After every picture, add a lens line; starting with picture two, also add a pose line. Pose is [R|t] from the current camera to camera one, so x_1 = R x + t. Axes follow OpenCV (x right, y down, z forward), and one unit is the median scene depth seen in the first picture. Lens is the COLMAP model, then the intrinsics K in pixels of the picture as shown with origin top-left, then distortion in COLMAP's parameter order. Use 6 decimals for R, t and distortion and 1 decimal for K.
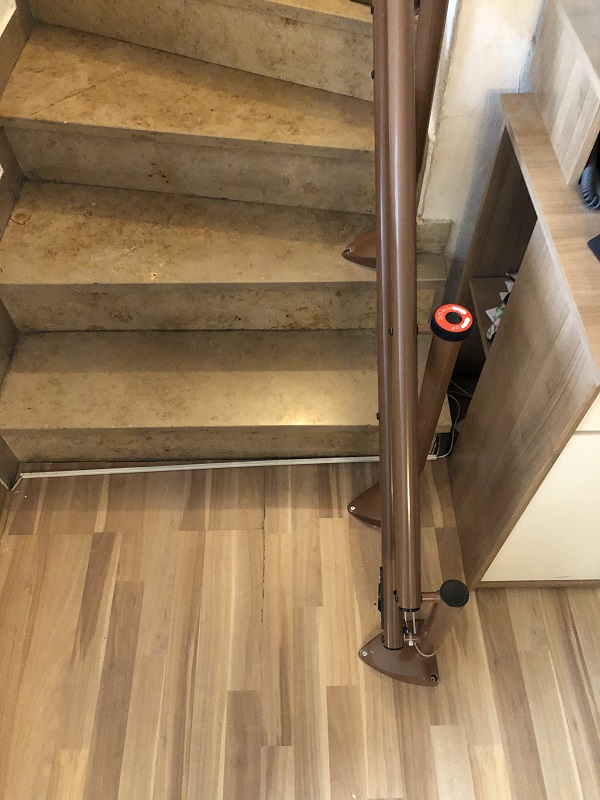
lens RADIAL K [[657.9, 0, 294.9], [0, 657.9, 398.7], [0, 0, 1]] dist [0.002900, -0.001948]
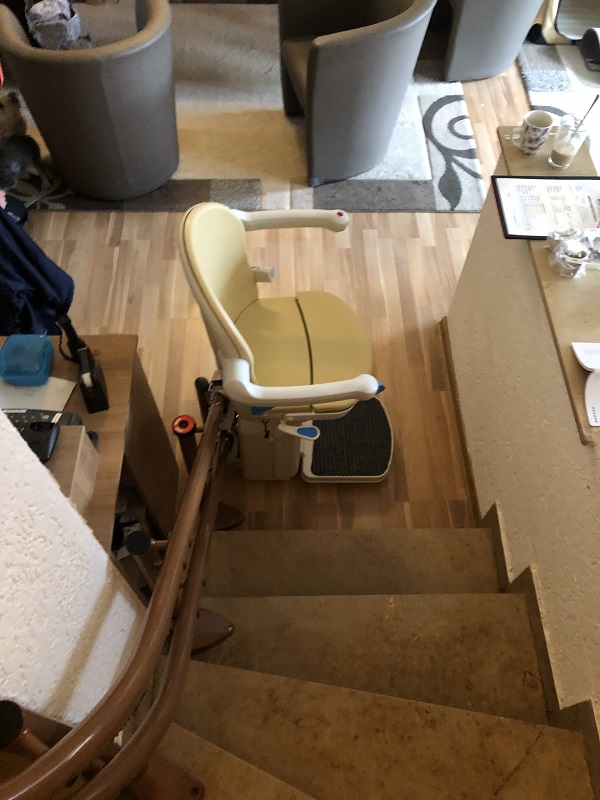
lens RADIAL K [[657.9, 0, 294.9], [0, 657.9, 398.7], [0, 0, 1]] dist [0.002900, -0.001948]
pose [[-0.999952, 0.009583, 0.001999, -0.042355], [-0.001974, -0.397388, 0.917649, -1.144396], [0.009588, 0.917601, 0.397388, 0.160681]]
